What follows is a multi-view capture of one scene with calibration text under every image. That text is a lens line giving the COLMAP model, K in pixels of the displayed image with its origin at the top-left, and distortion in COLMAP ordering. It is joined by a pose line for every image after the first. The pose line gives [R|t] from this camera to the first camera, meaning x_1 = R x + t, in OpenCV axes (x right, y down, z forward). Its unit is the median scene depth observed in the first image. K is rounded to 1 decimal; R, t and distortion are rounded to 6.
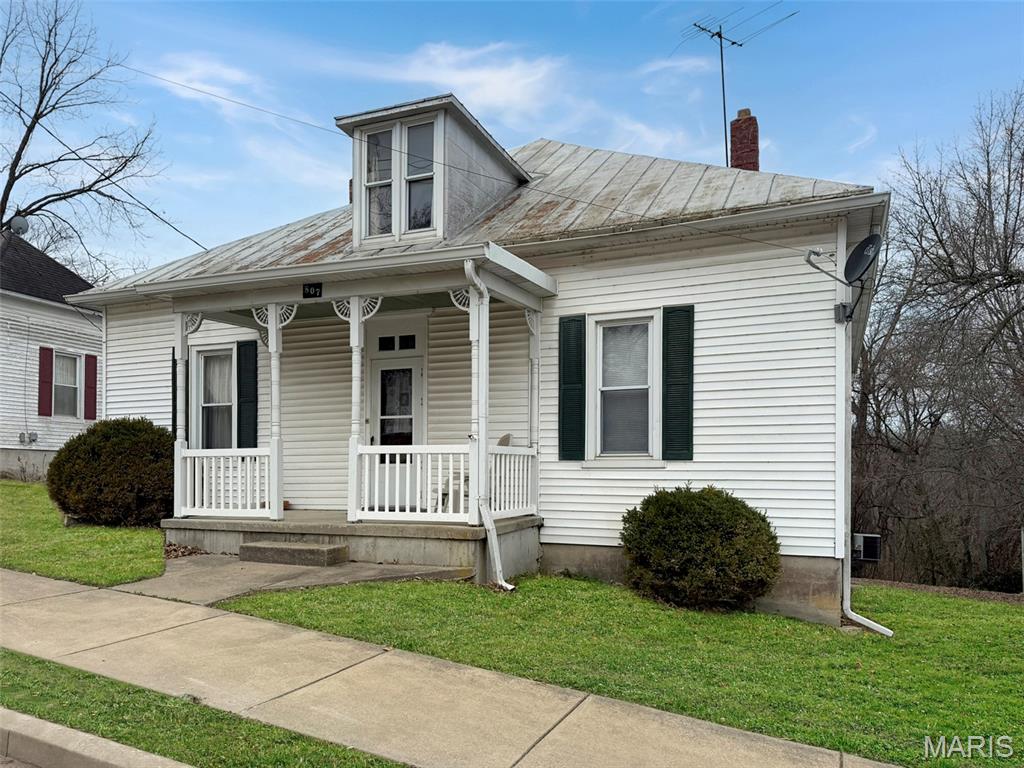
lens RADIAL K [[719.2, 0, 544.9], [0, 719.2, 407.9], [0, 0, 1]] dist [0.131671, -0.209666]
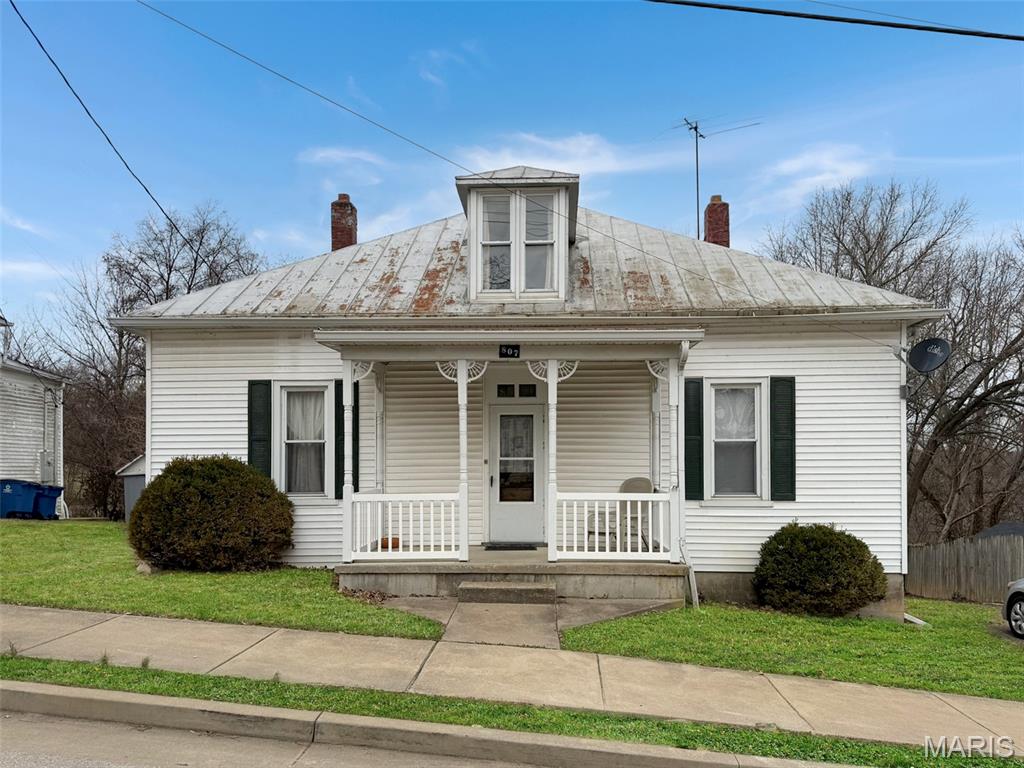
lens RADIAL K [[723.7, 0, 512.0], [0, 723.7, 394.3], [0, 0, 1]] dist [0.130706, -0.214323]
pose [[0.940659, 0.029476, 0.338069, -0.687252], [-0.025452, 0.999543, -0.016330, -0.078207], [-0.338396, 0.006756, 0.940979, -0.035943]]
